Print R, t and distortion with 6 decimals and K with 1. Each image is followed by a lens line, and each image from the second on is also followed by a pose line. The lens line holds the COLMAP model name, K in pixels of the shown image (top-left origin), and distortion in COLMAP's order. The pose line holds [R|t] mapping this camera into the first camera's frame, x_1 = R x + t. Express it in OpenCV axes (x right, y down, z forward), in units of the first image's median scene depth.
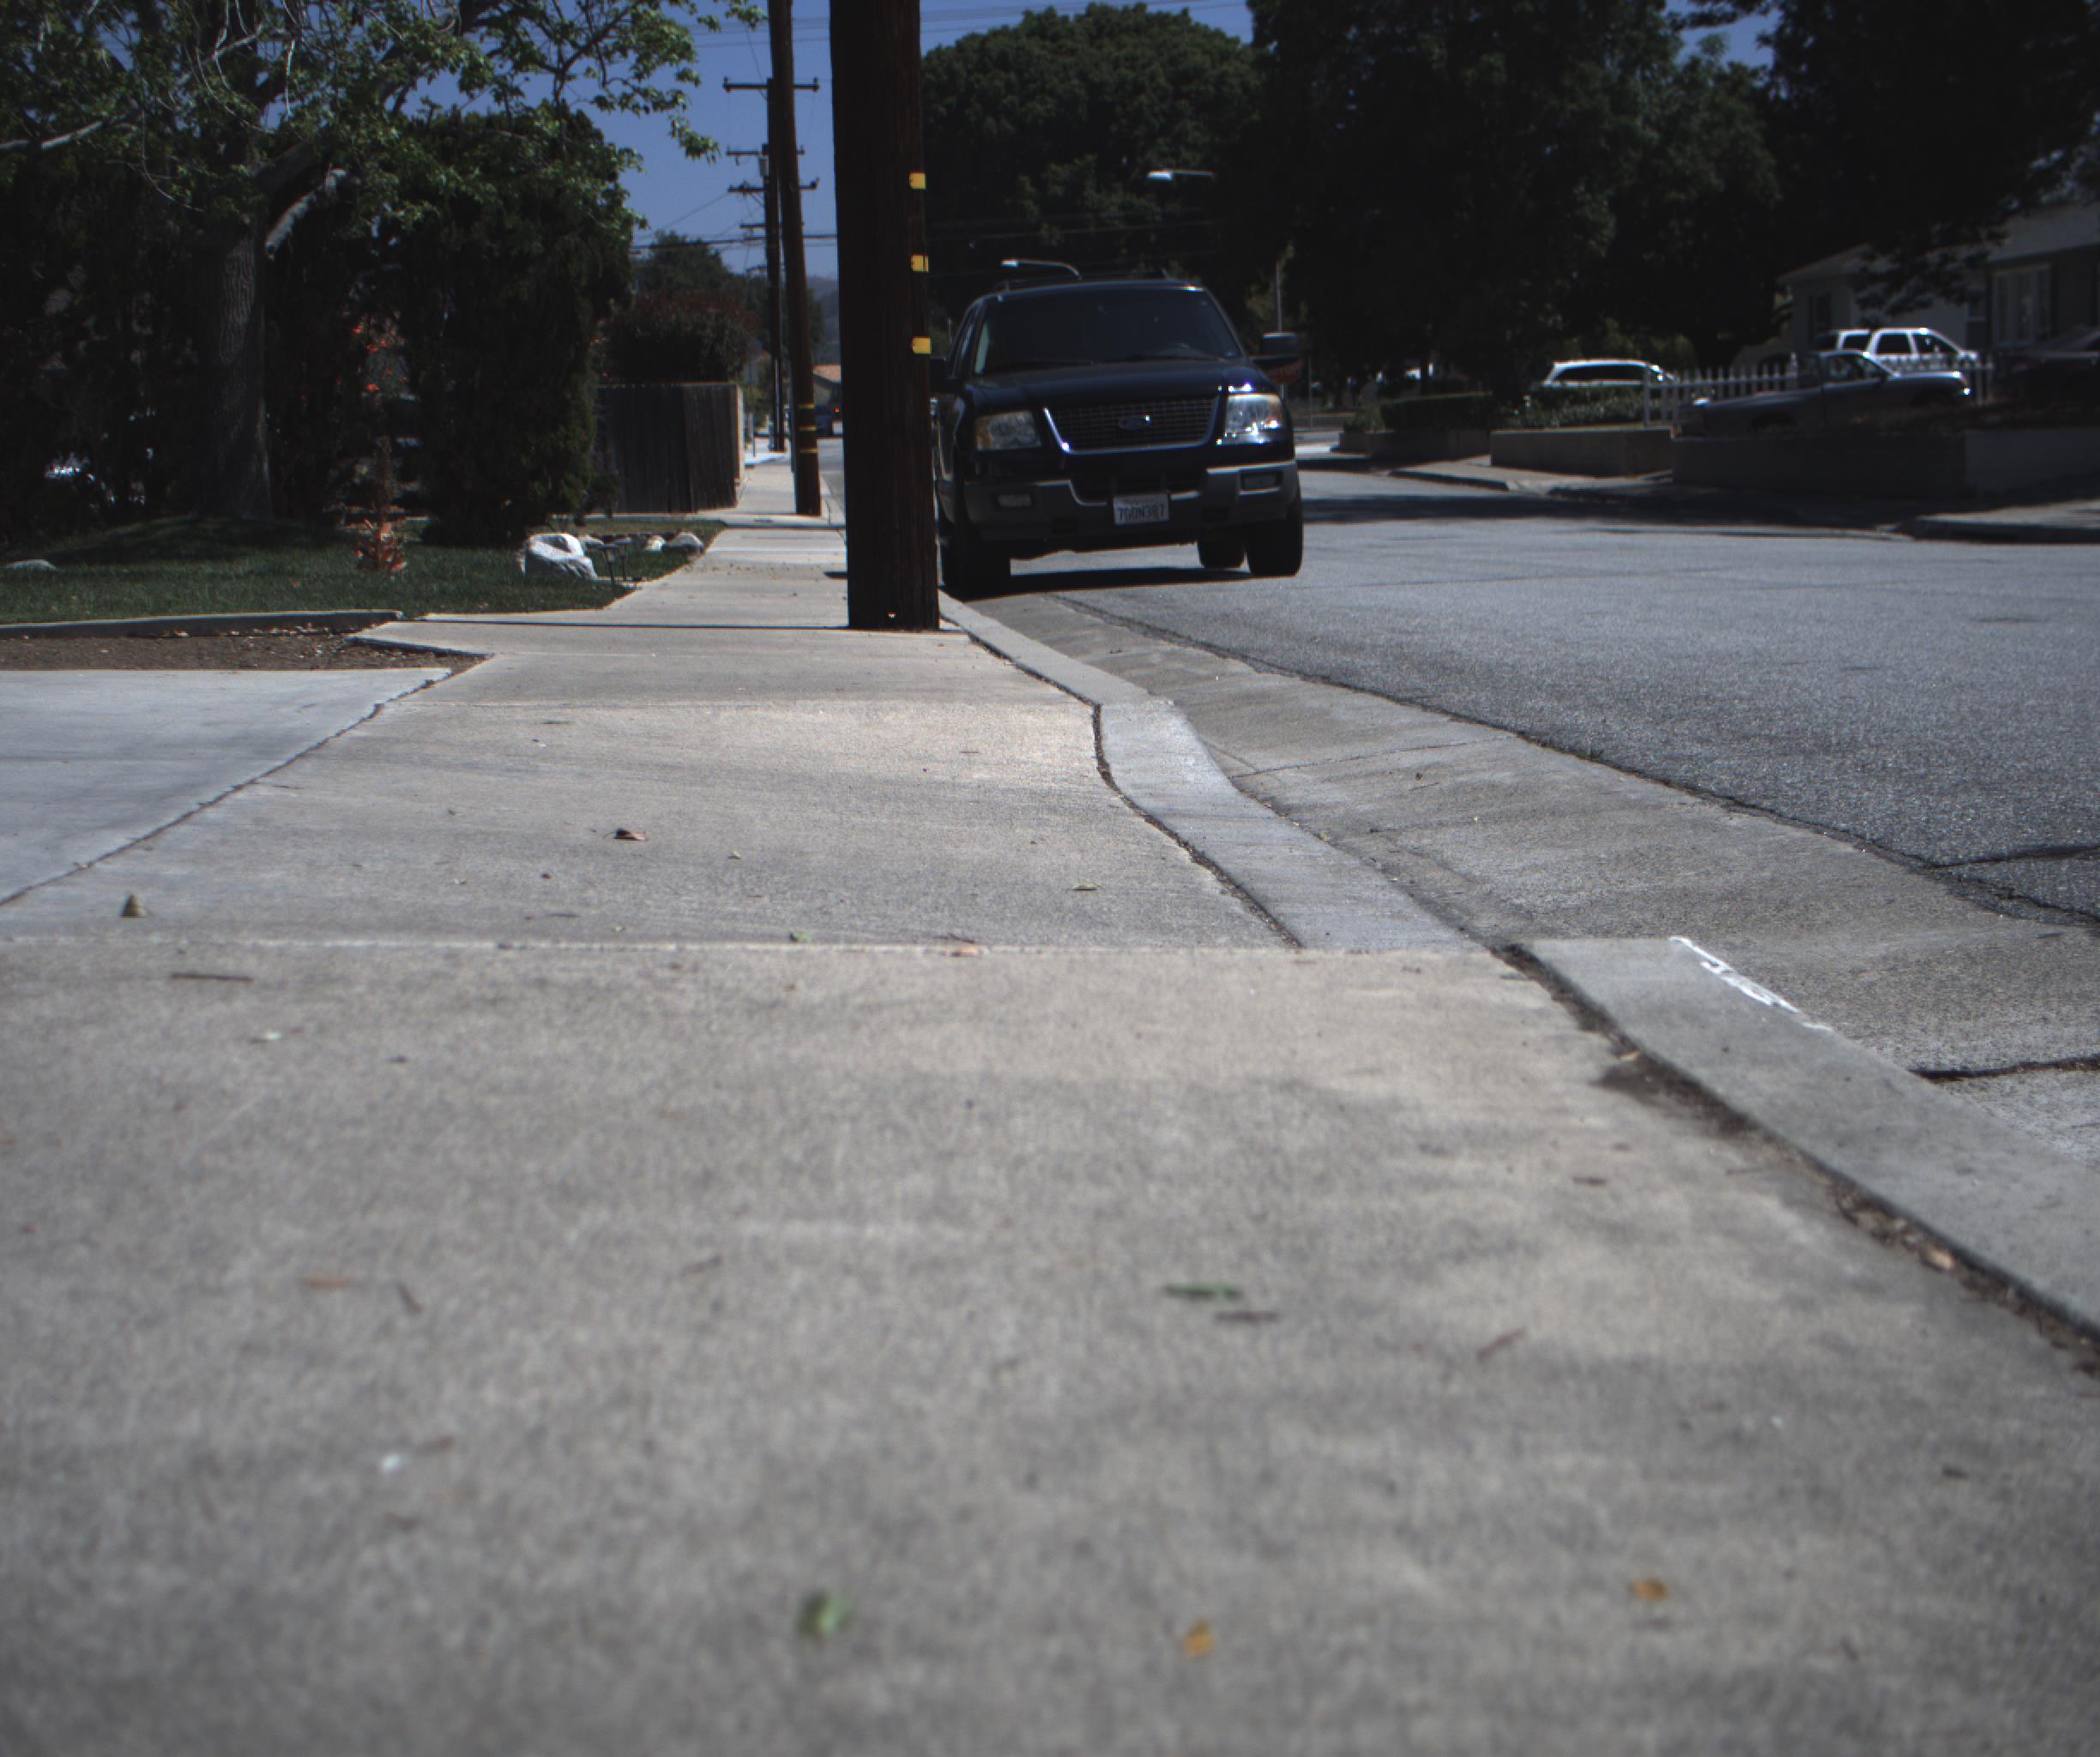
lens RADIAL K [[3942.7, 0, 1039.2], [0, 3942.7, 834.3], [0, 0, 1]] dist [-0.182695, 1.010881]
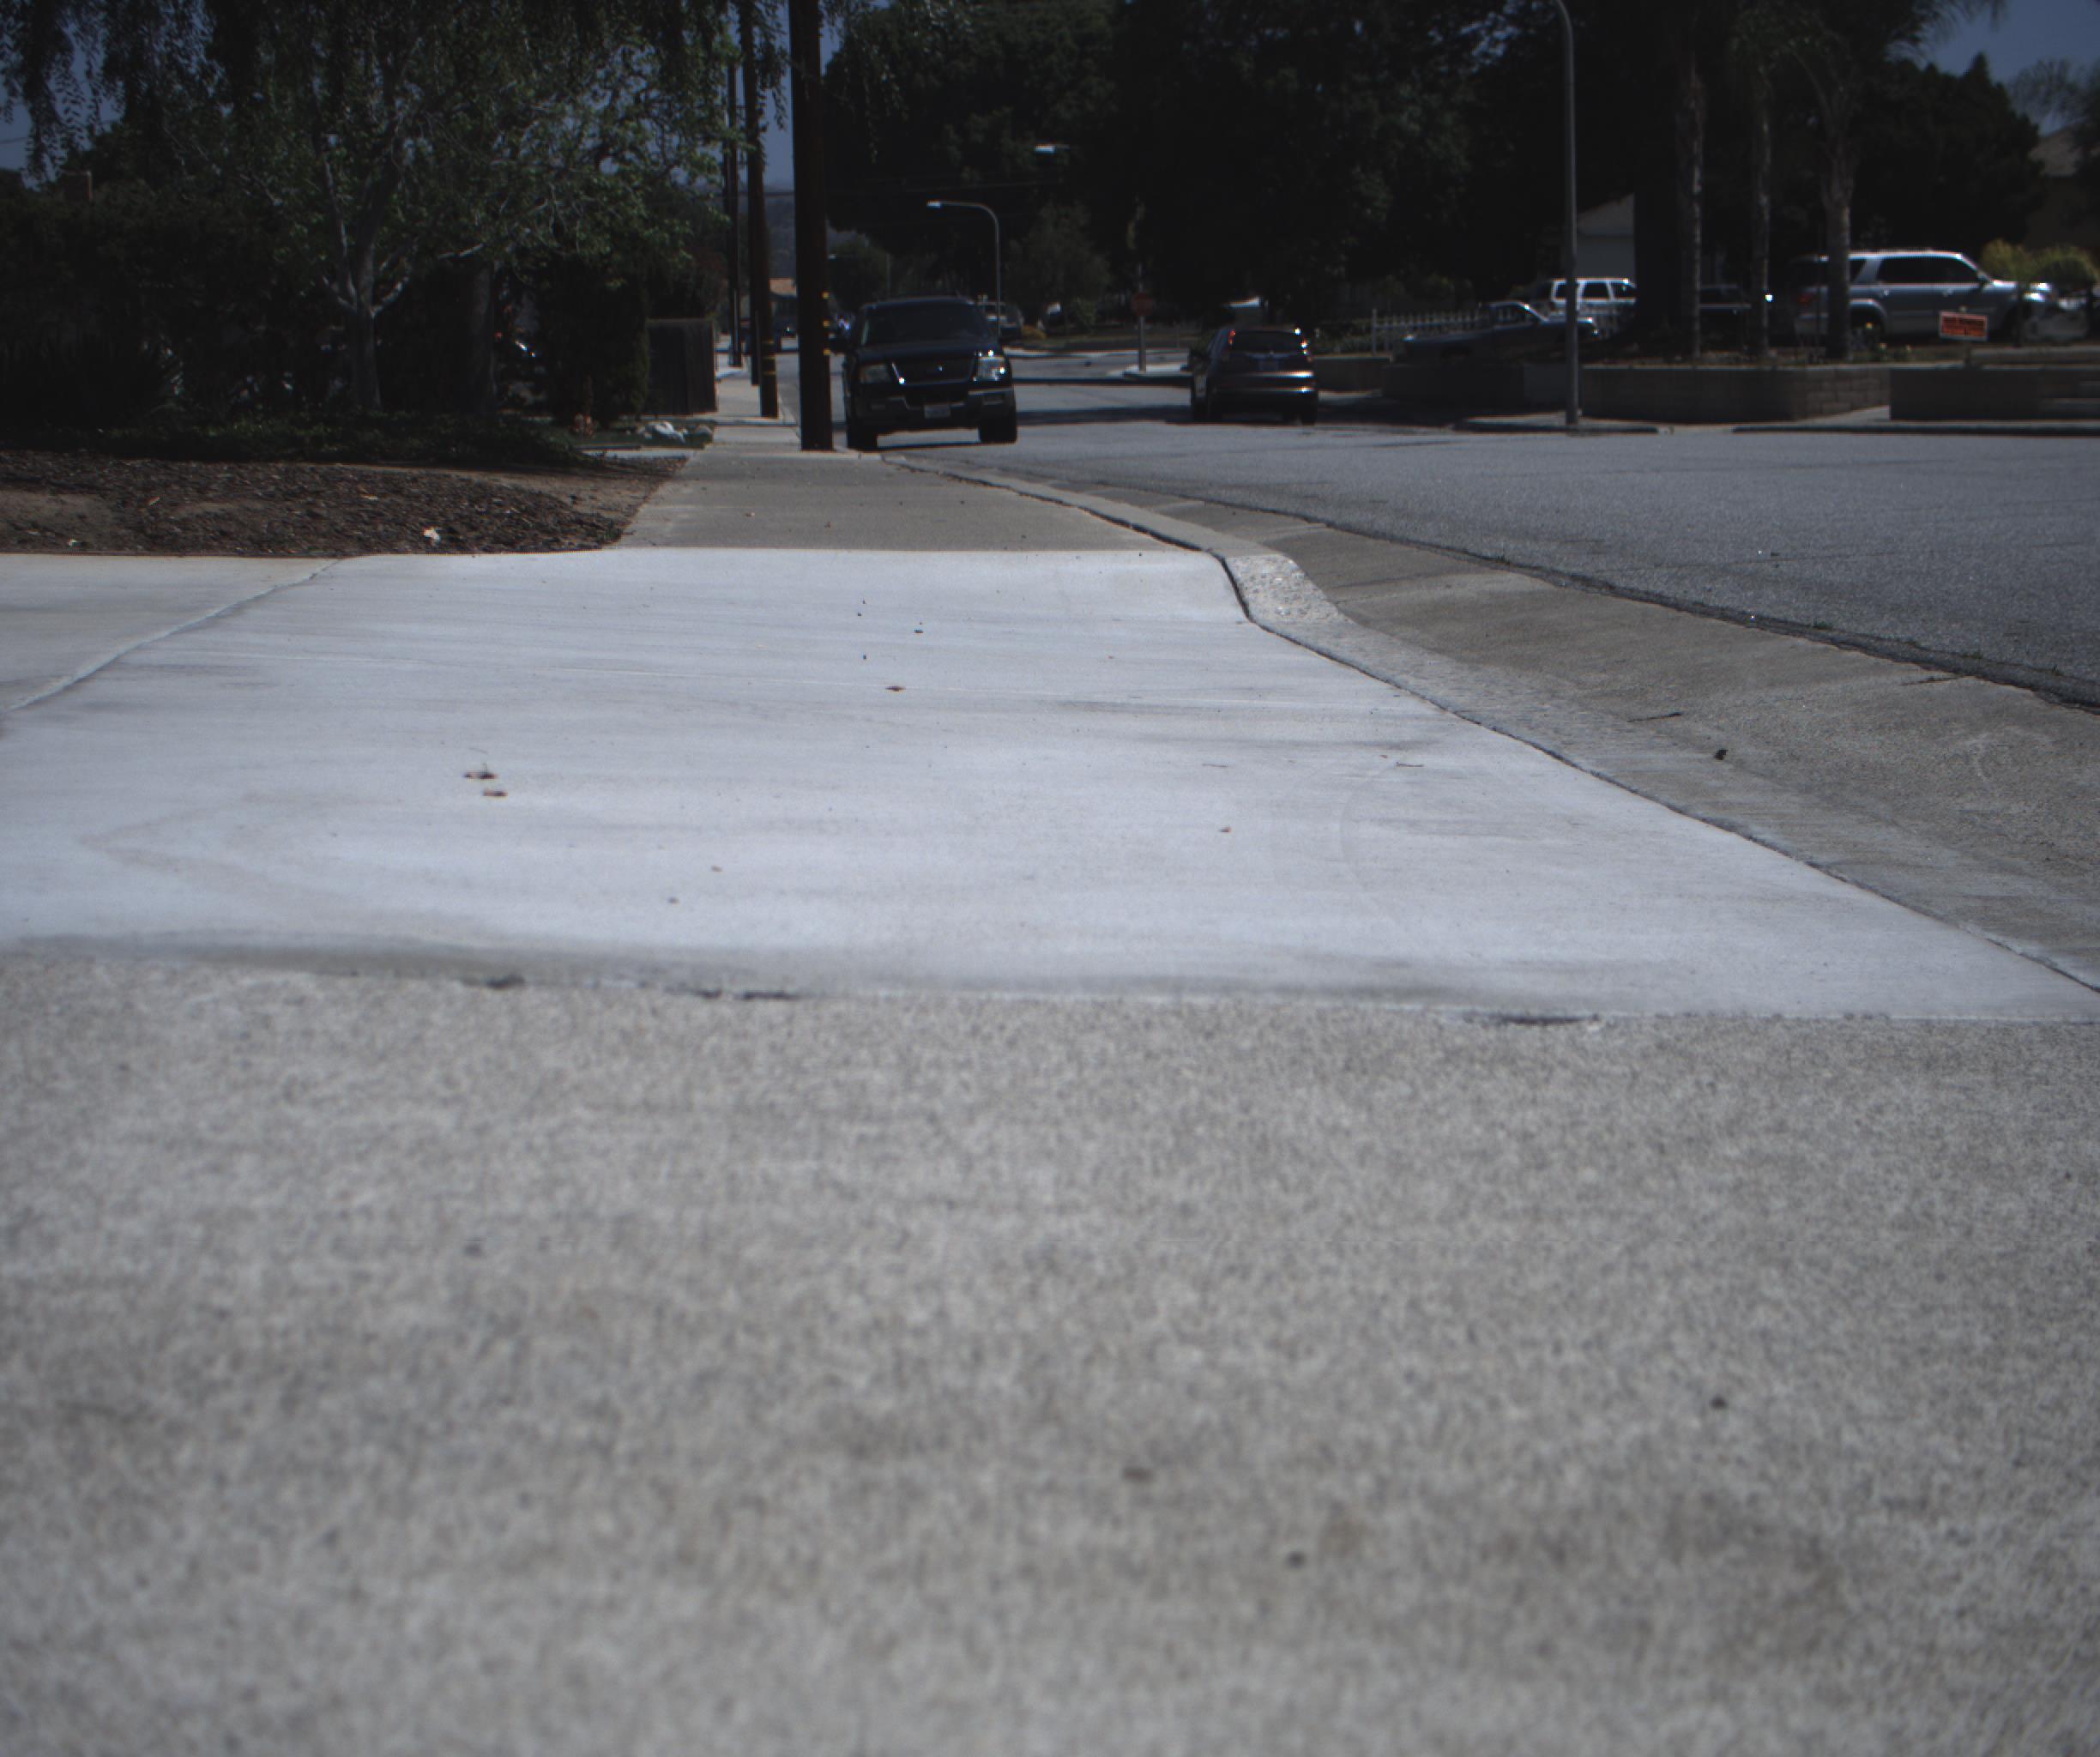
lens RADIAL K [[3939.4, 0, 1038.4], [0, 3939.4, 834.7], [0, 0, 1]] dist [-0.165951, 0.871195]
pose [[0.999900, 0.002167, 0.014009, 0.030203], [-0.002491, 0.999729, 0.023151, 0.057368], [-0.013955, -0.023183, 0.999634, -0.667349]]
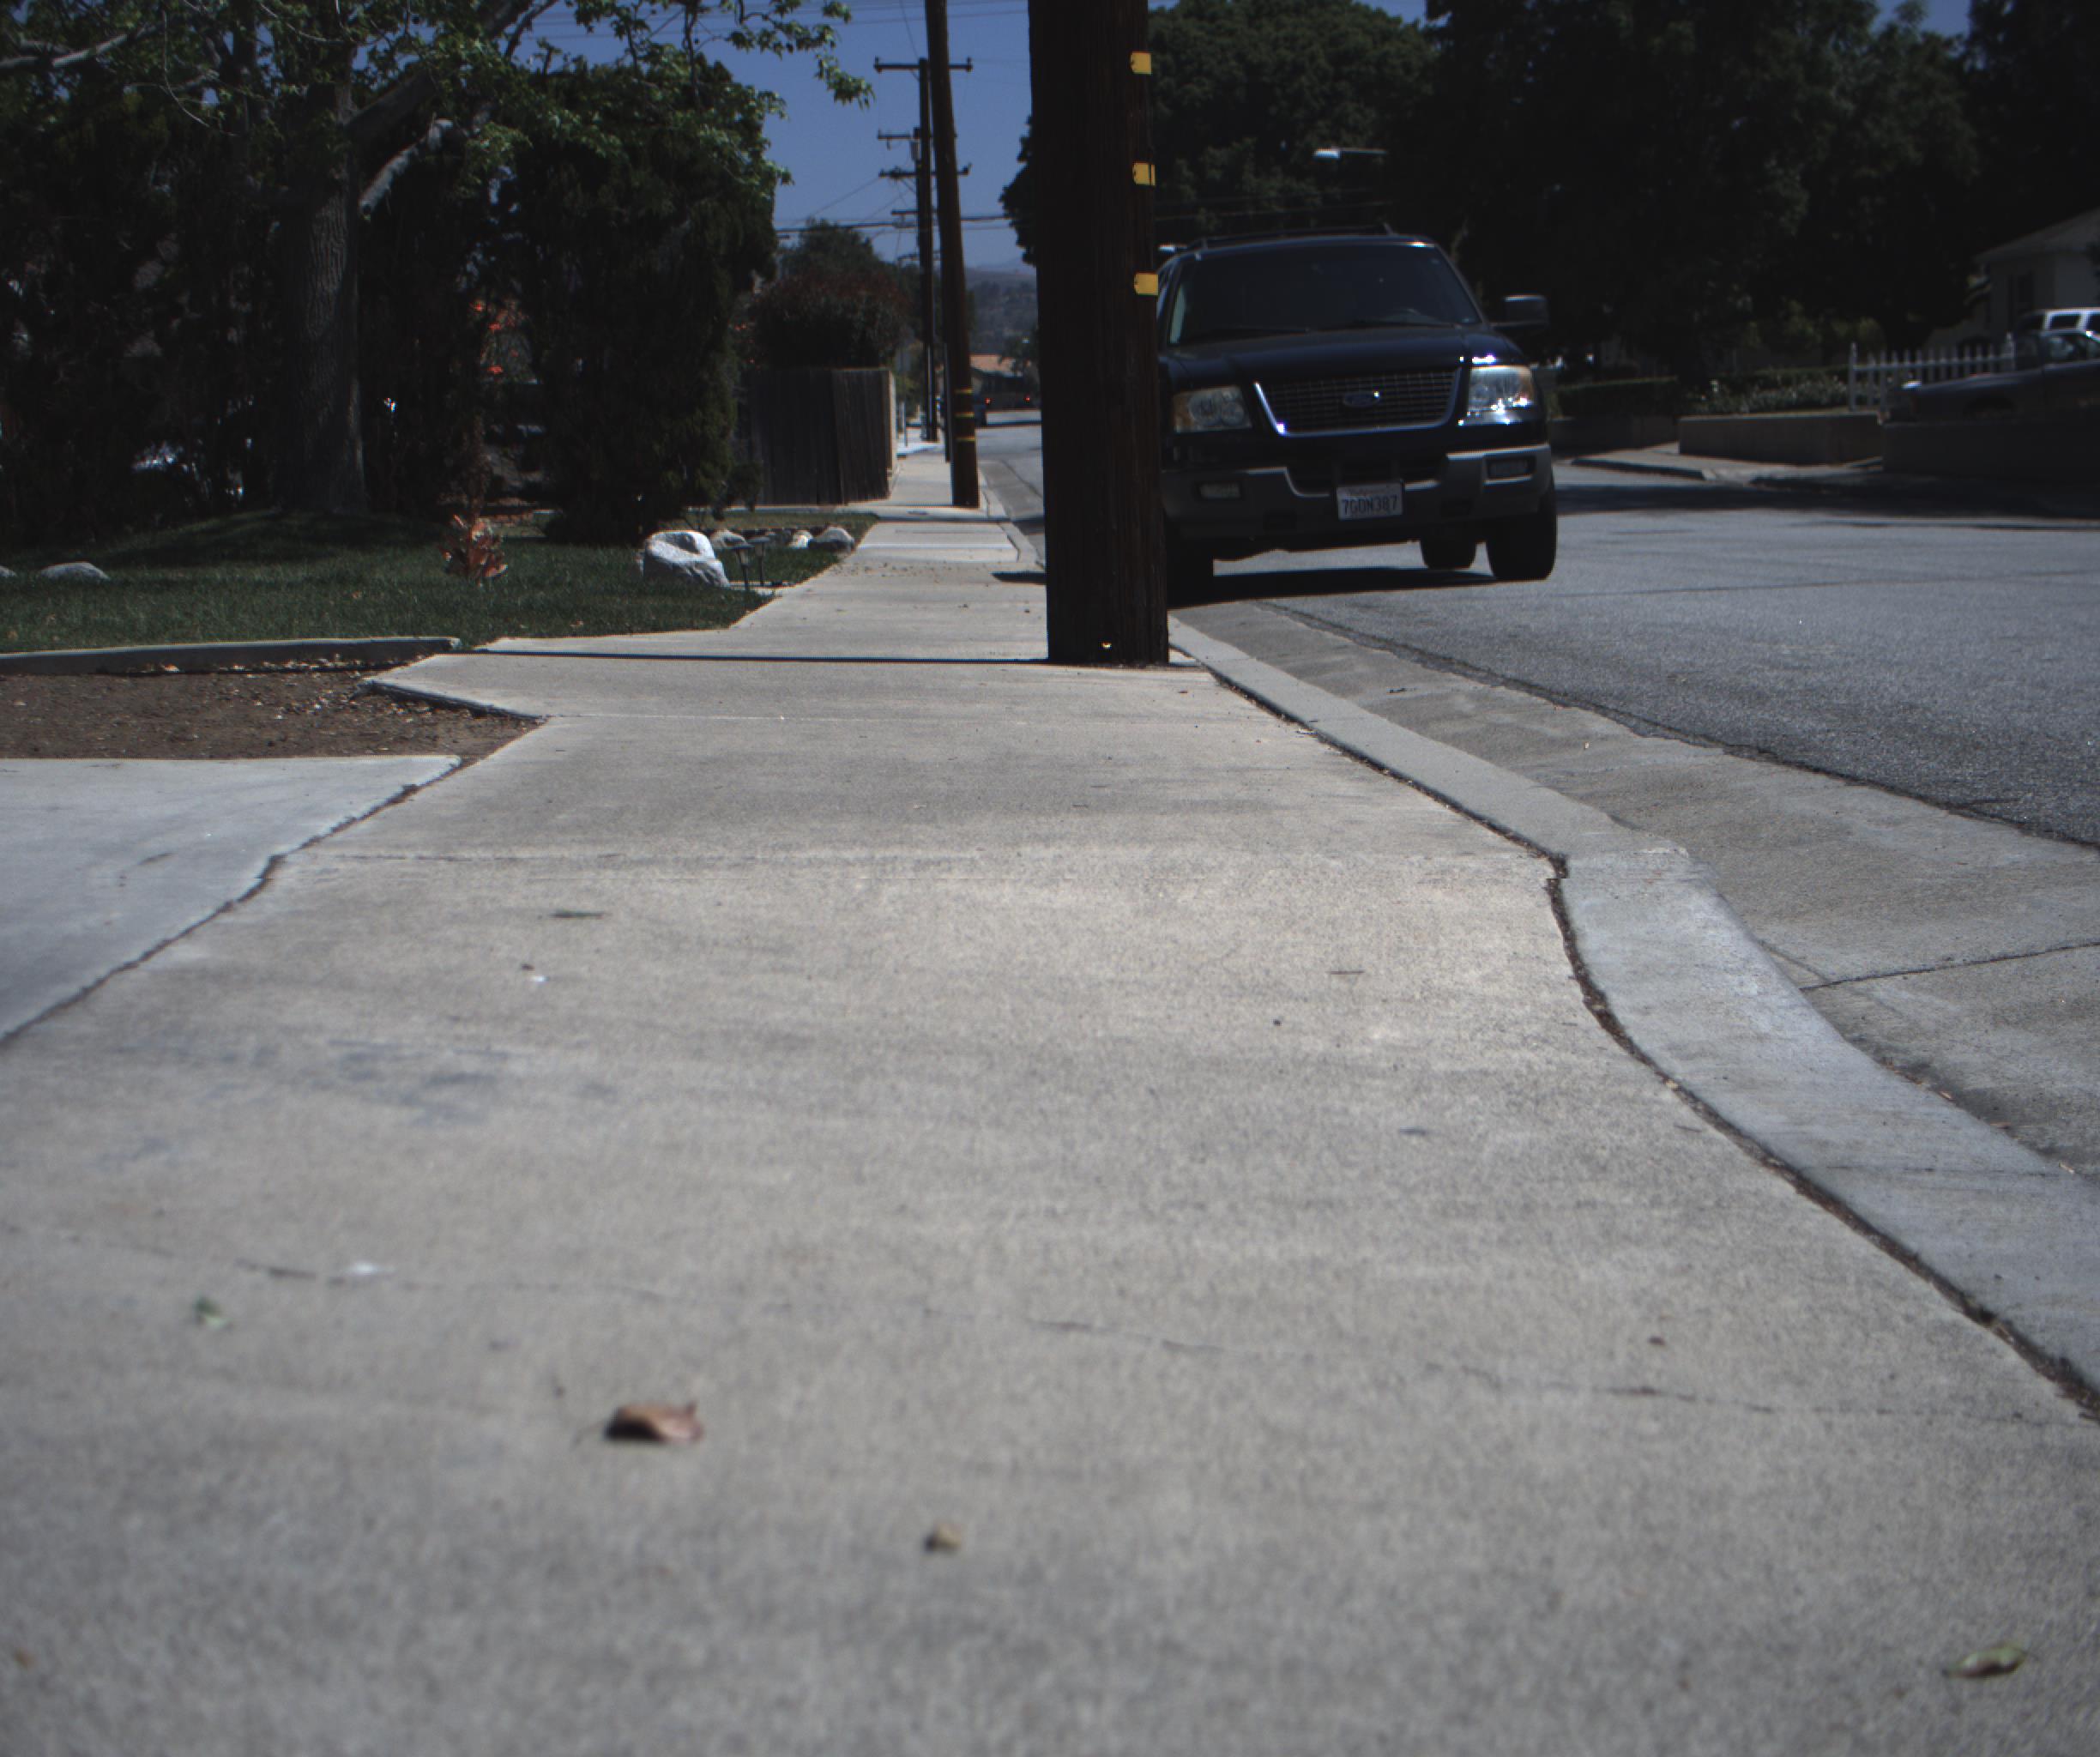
lens RADIAL K [[3942.7, 0, 1039.2], [0, 3942.7, 834.3], [0, 0, 1]] dist [-0.182695, 1.010881]
pose [[0.999270, 0.000977, -0.038184, -0.007548], [-0.000887, 0.999997, 0.002374, -0.007560], [0.038186, -0.002338, 0.999268, 0.088783]]
